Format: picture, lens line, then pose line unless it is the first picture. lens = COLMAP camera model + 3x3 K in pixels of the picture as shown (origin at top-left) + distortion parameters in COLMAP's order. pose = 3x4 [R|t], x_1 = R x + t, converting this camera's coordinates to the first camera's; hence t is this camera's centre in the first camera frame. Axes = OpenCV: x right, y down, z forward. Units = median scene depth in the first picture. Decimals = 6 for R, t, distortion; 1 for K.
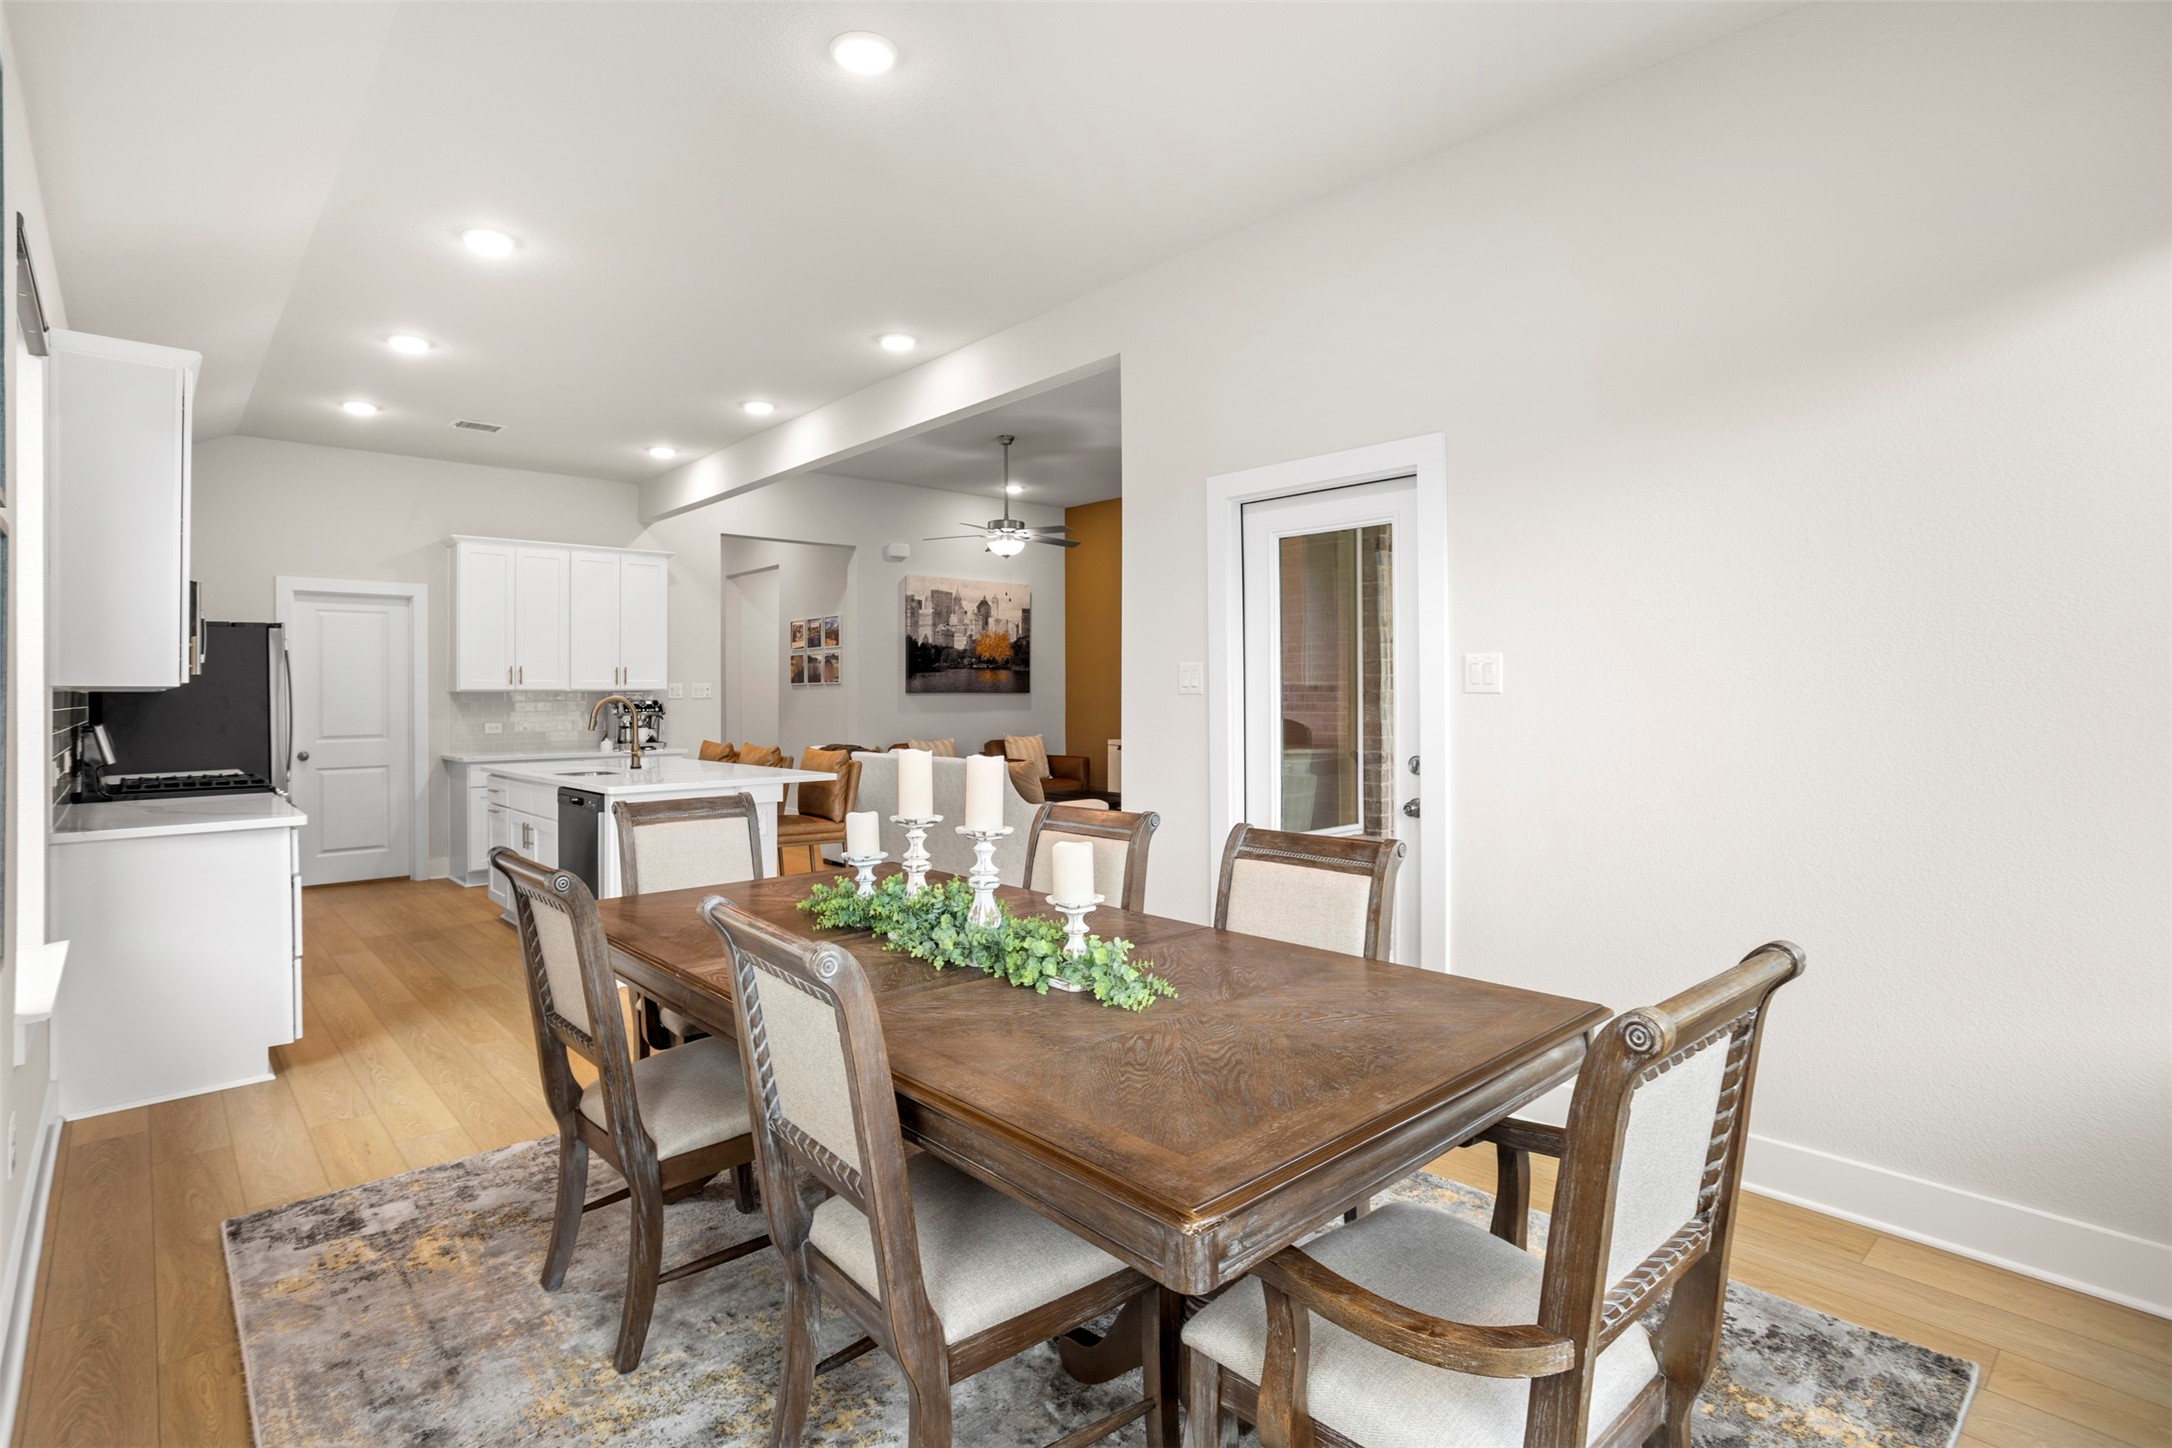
lens RADIAL K [[1071.9, 0, 1071.5], [0, 1071.9, 681.6], [0, 0, 1]] dist [-0.047423, 0.021420]
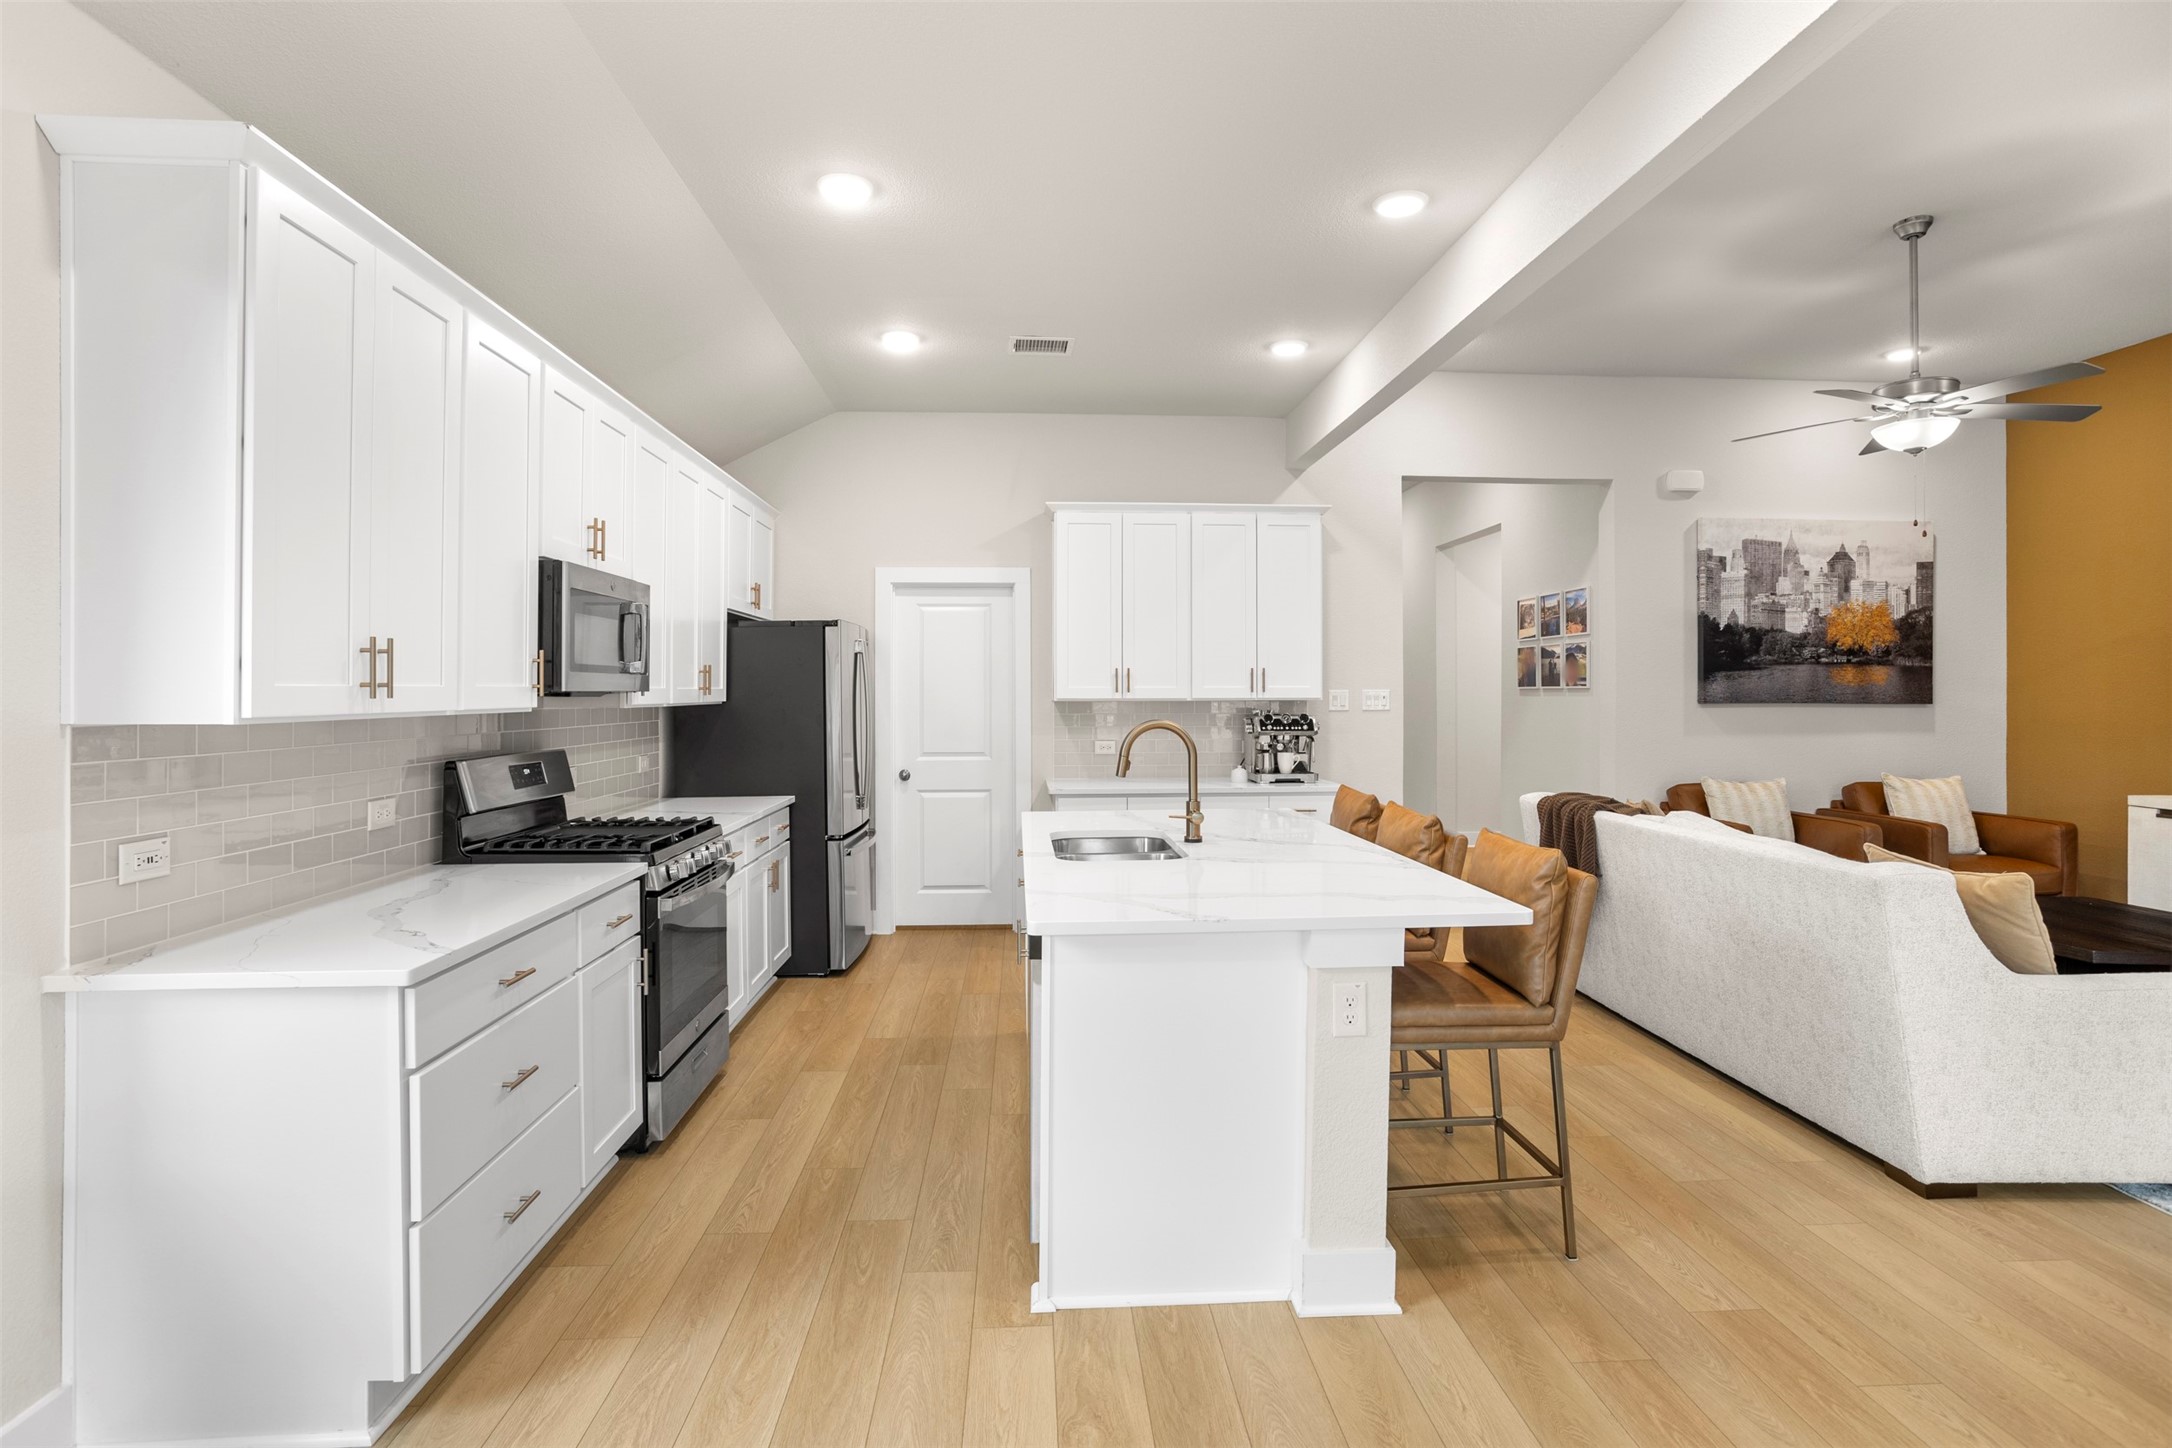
lens RADIAL K [[1071.9, 0, 1083.8], [0, 1071.9, 684.8], [0, 0, 1]] dist [-0.047423, 0.021420]
pose [[0.780103, 0.002453, -0.625646, -0.056632], [0.002901, 0.999967, 0.007538, -0.007816], [0.625644, -0.007696, 0.780071, 0.344621]]
